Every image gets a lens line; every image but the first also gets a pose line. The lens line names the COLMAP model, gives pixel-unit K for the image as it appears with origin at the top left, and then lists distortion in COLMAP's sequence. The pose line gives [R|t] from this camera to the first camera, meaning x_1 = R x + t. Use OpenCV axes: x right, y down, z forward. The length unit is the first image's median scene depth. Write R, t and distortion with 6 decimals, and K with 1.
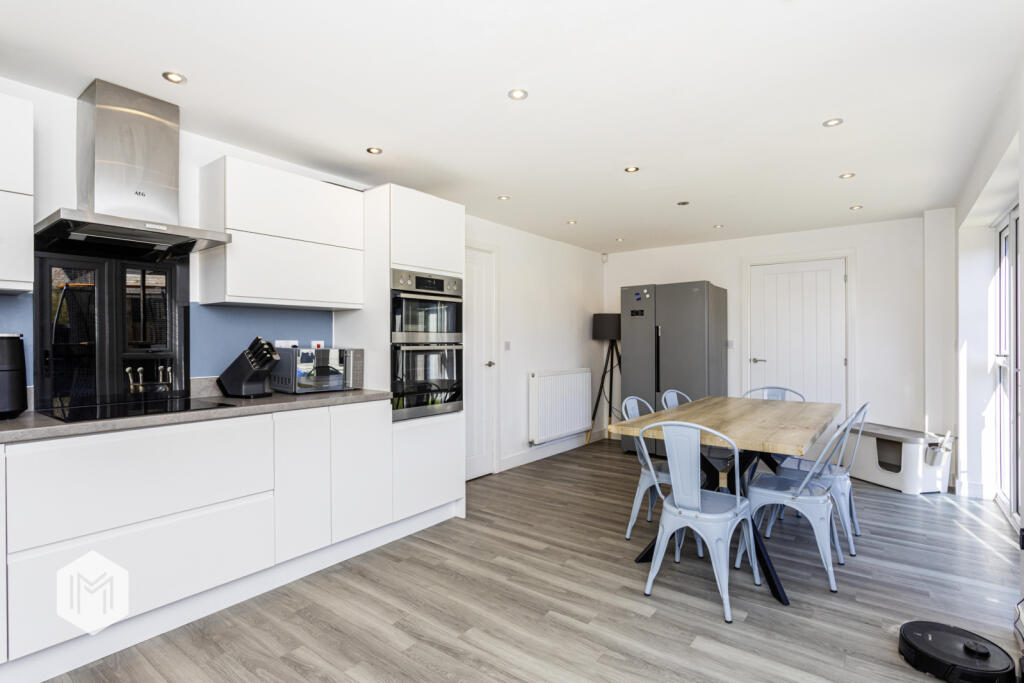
lens RADIAL K [[500.3, 0, 515.6], [0, 500.3, 337.6], [0, 0, 1]] dist [-0.016308, 0.002852]
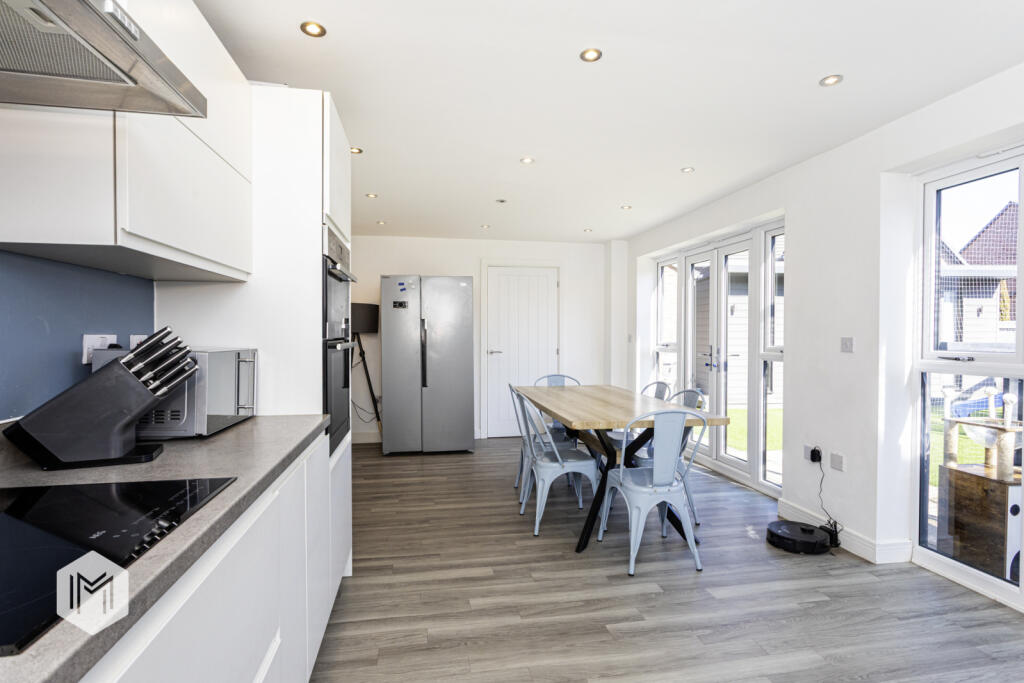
lens RADIAL K [[500.3, 0, 515.4], [0, 500.3, 341.6], [0, 0, 1]] dist [-0.016308, 0.002852]
pose [[0.677340, -0.009042, 0.735615, -0.547179], [-0.008715, 0.999756, 0.020313, -0.001161], [-0.735619, -0.020170, 0.677096, 0.378448]]
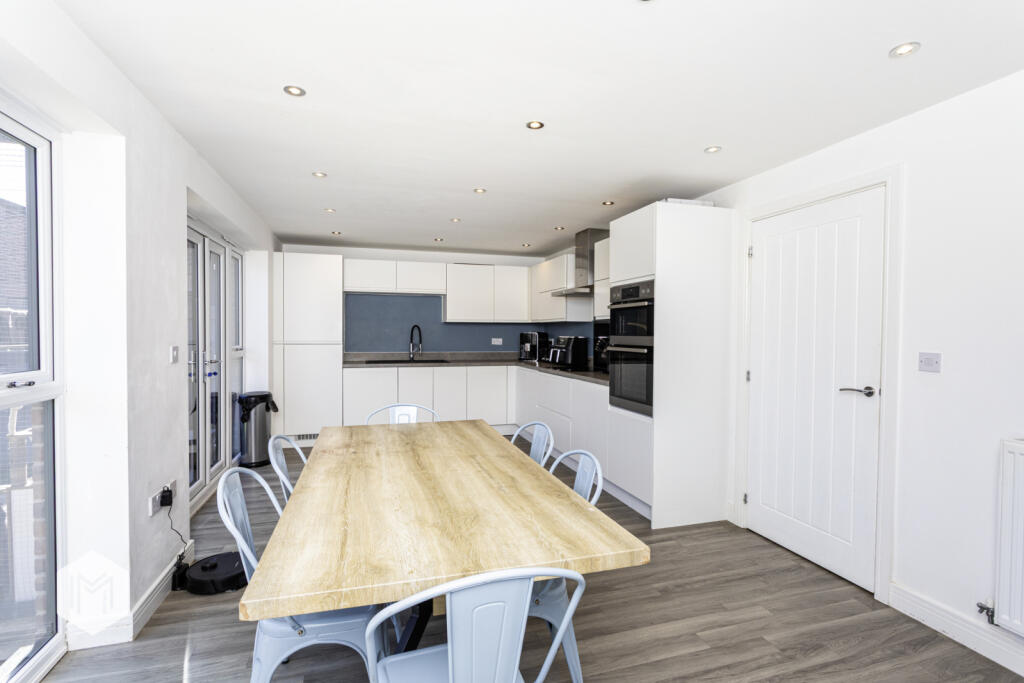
lens RADIAL K [[500.3, 0, 512.5], [0, 500.3, 345.8], [0, 0, 1]] dist [-0.016308, 0.002852]
pose [[-0.599167, 0.019115, -0.800396, 0.930900], [-0.000495, 0.999706, 0.024245, -0.015588], [0.800624, 0.014923, -0.598982, 1.533429]]
